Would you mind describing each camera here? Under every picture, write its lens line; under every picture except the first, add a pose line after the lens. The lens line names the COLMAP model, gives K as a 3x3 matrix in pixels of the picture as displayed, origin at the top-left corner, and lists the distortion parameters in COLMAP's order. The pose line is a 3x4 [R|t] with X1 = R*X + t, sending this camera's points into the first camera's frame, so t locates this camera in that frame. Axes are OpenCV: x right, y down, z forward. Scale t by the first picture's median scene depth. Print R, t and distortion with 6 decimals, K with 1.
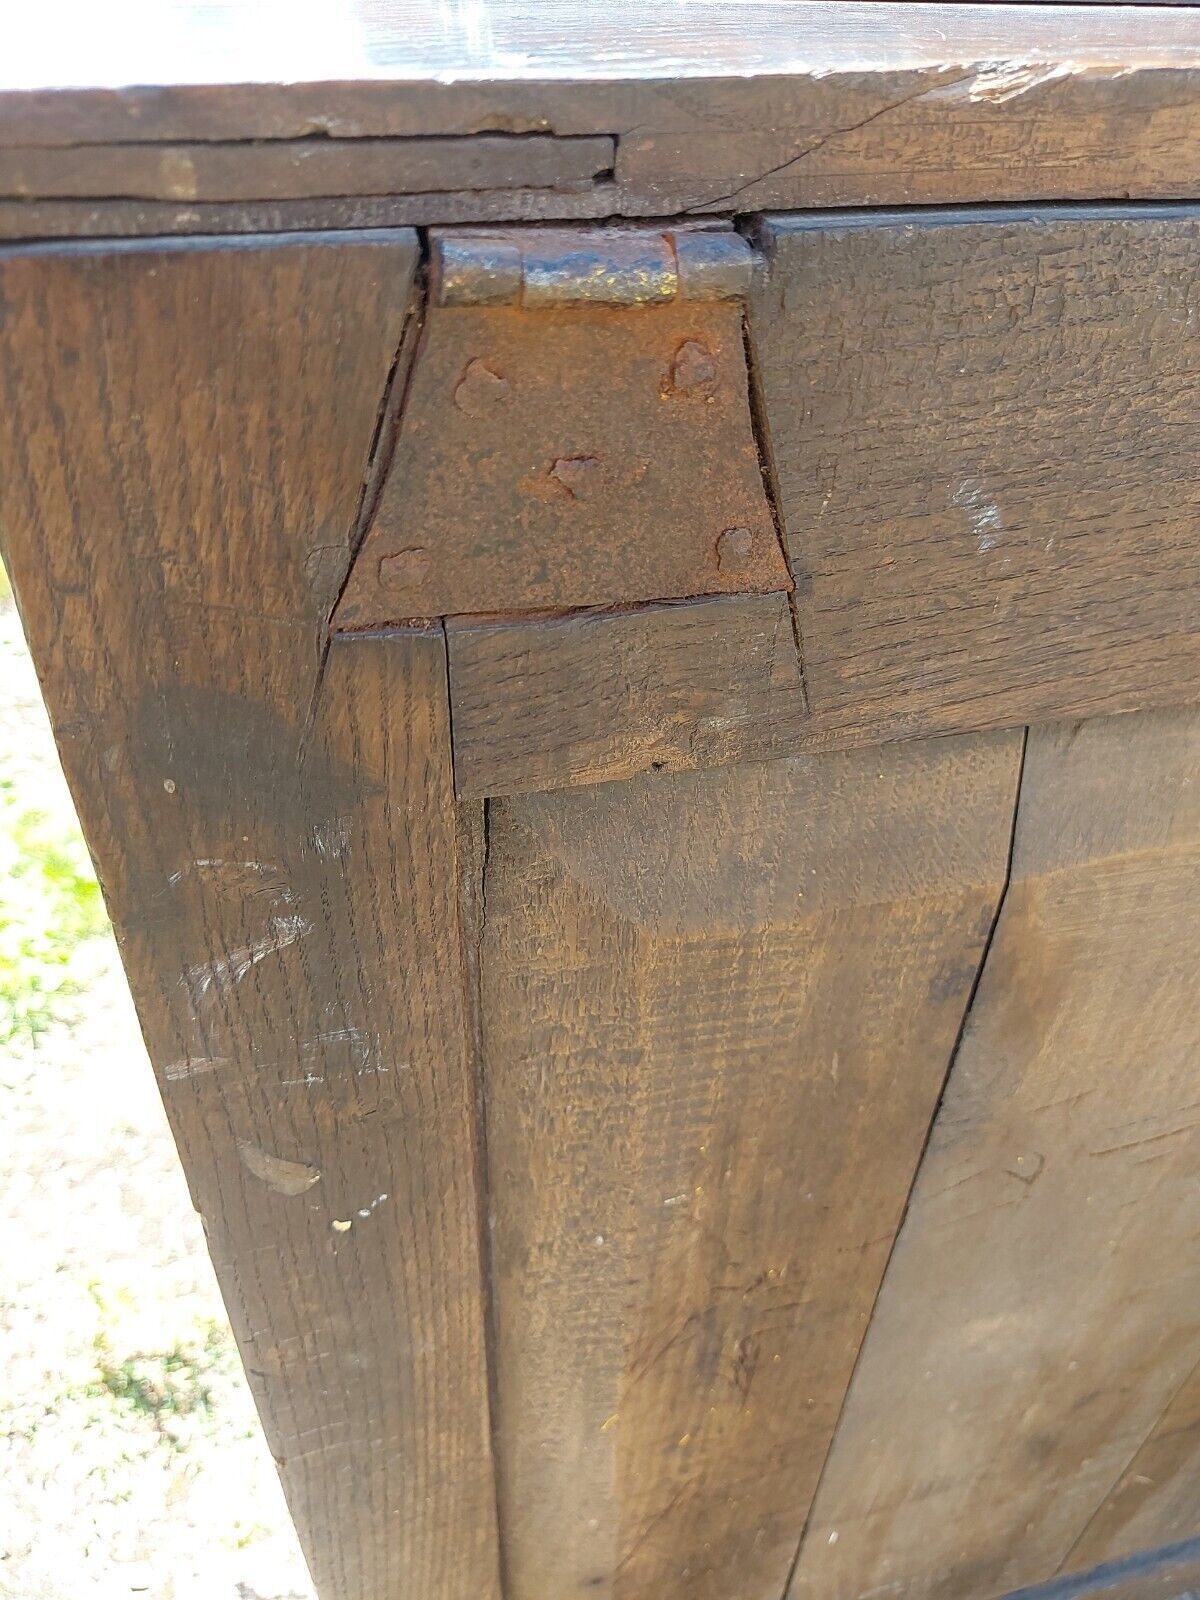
lens RADIAL K [[1209.4, 0, 600.0], [0, 1209.4, 800.0], [0, 0, 1]] dist [0.070682, -0.107646]
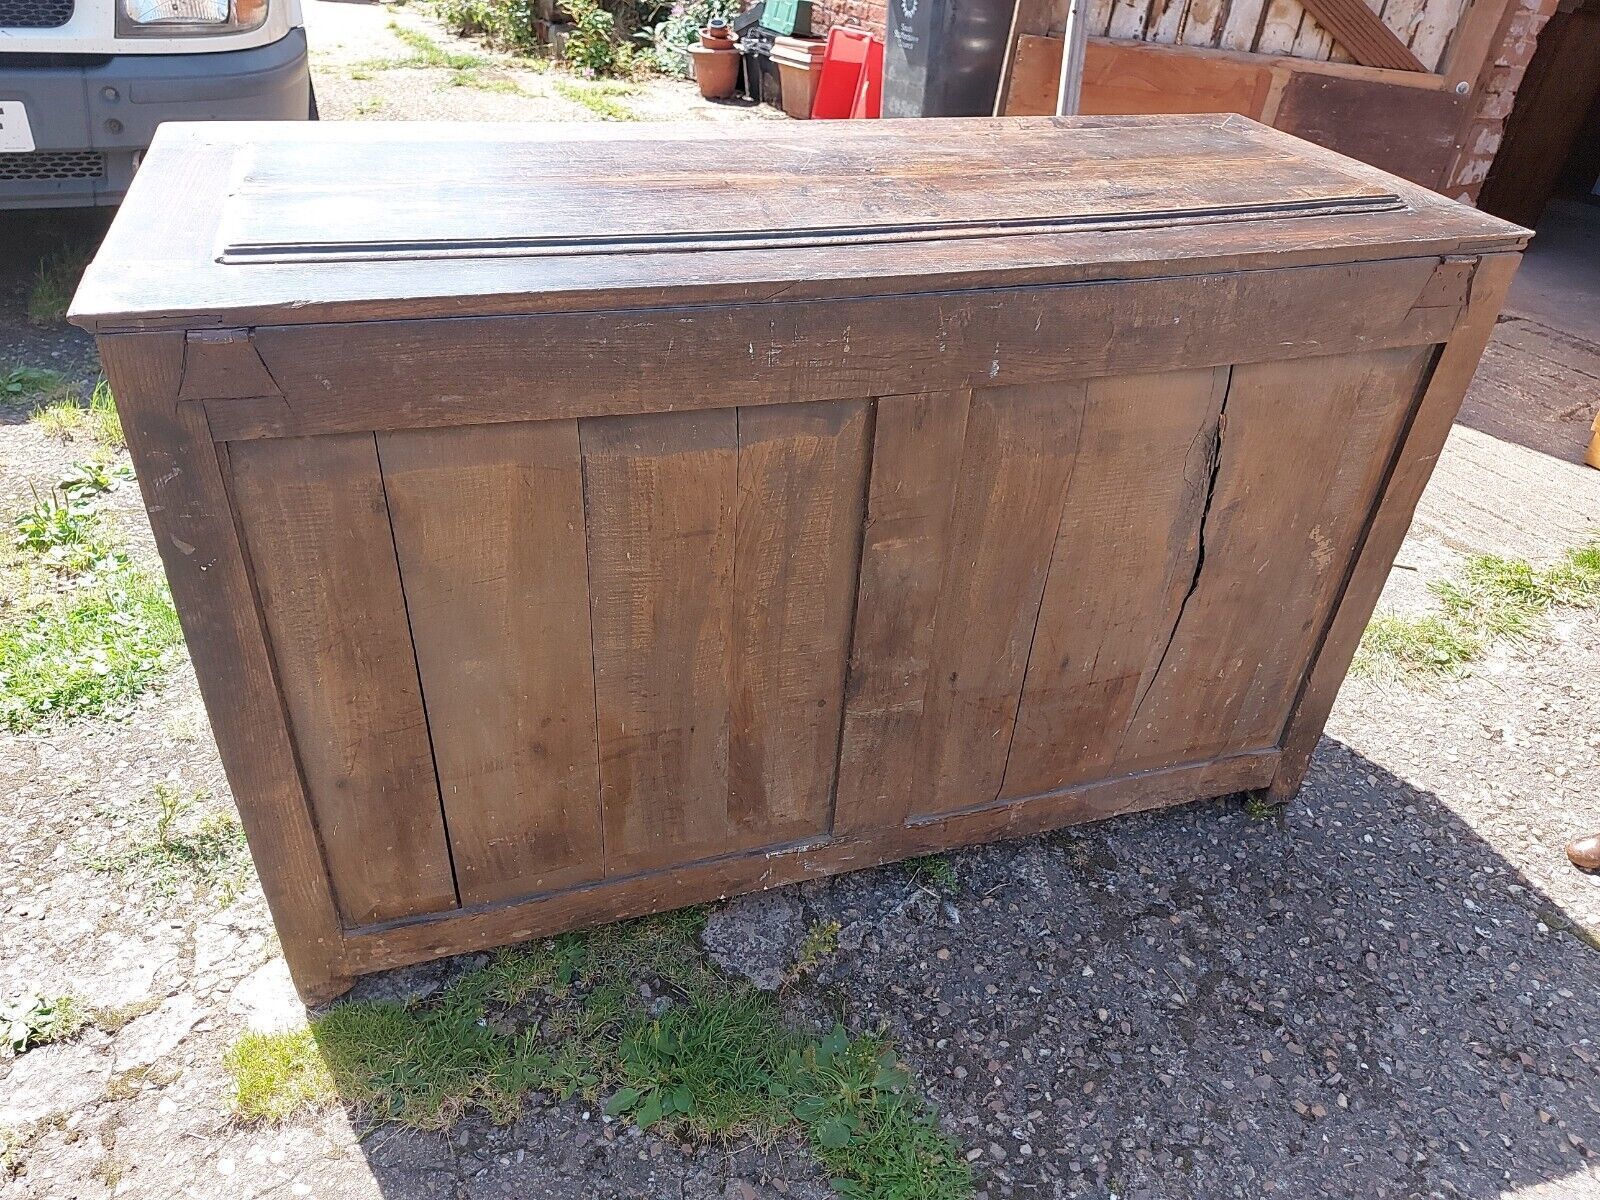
lens RADIAL K [[1154.2, 0, 803.1], [0, 1154.2, 605.4], [0, 0, 1]] dist [0.080975, -0.087869]
pose [[0.997670, 0.001685, 0.068207, 1.507519], [0.001691, 0.998777, -0.049417, 0.704575], [-0.068207, 0.049417, 0.996447, -2.951595]]
